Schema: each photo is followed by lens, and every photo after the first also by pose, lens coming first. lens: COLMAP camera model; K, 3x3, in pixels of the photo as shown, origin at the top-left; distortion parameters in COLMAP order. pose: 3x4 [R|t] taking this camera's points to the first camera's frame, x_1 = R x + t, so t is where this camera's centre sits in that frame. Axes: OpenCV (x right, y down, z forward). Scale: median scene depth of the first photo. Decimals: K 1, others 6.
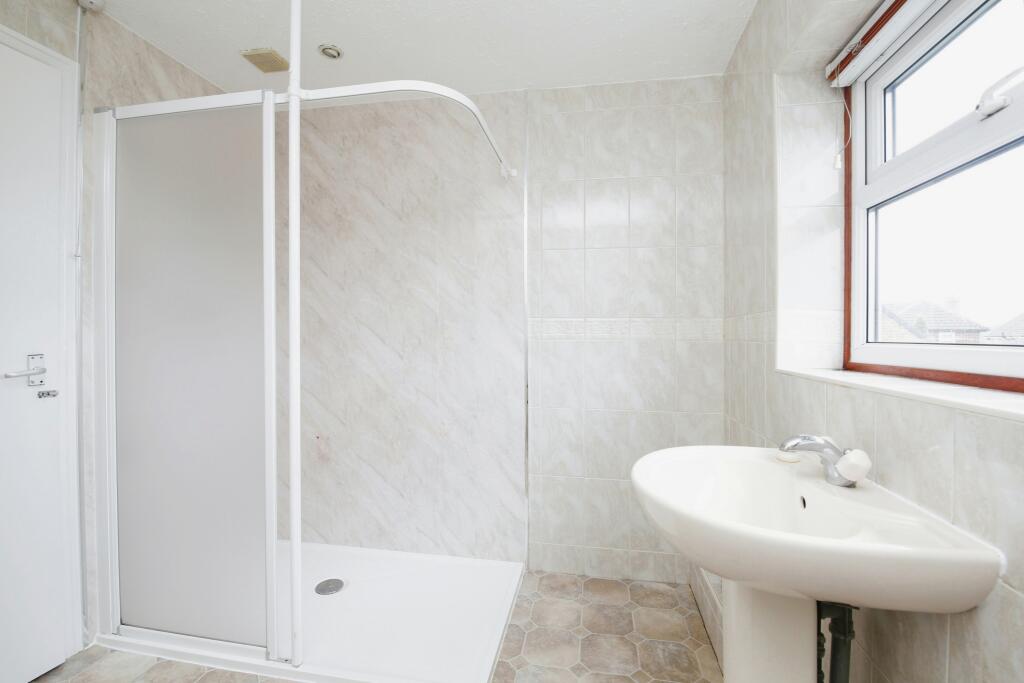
lens RADIAL K [[446.4, 0, 510.0], [0, 446.4, 341.0], [0, 0, 1]] dist [-0.013164, -0.001173]
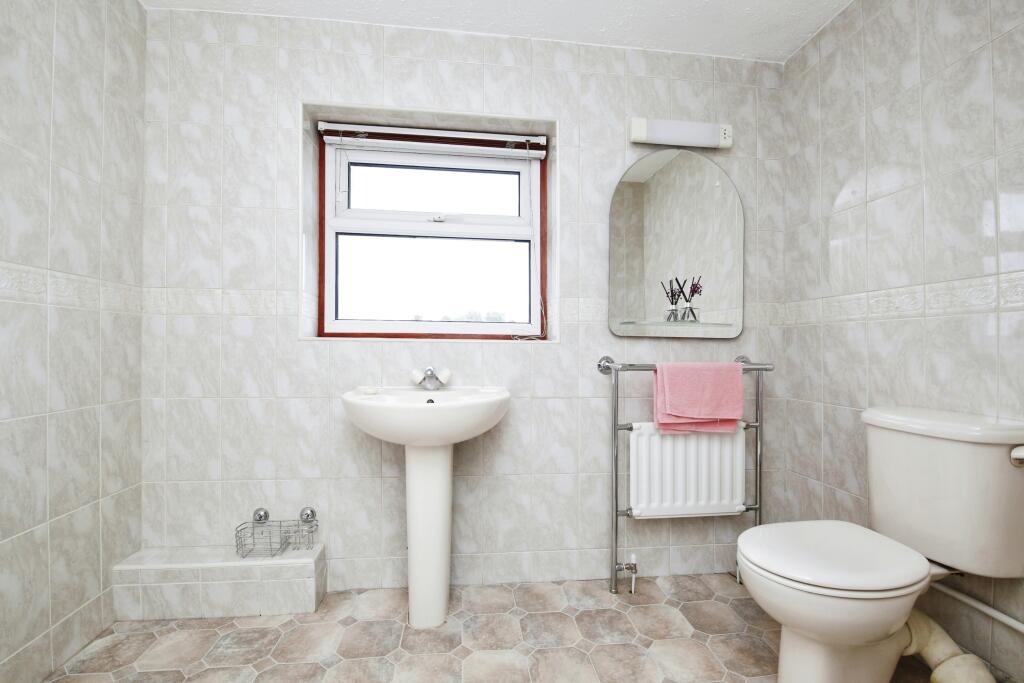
lens RADIAL K [[446.4, 0, 510.4], [0, 446.4, 342.8], [0, 0, 1]] dist [-0.013164, -0.001173]
pose [[-0.281456, -0.001656, 0.959573, -0.537531], [-0.000413, 0.999999, 0.001605, 0.053124], [-0.959574, 0.000055, -0.281456, 0.544148]]
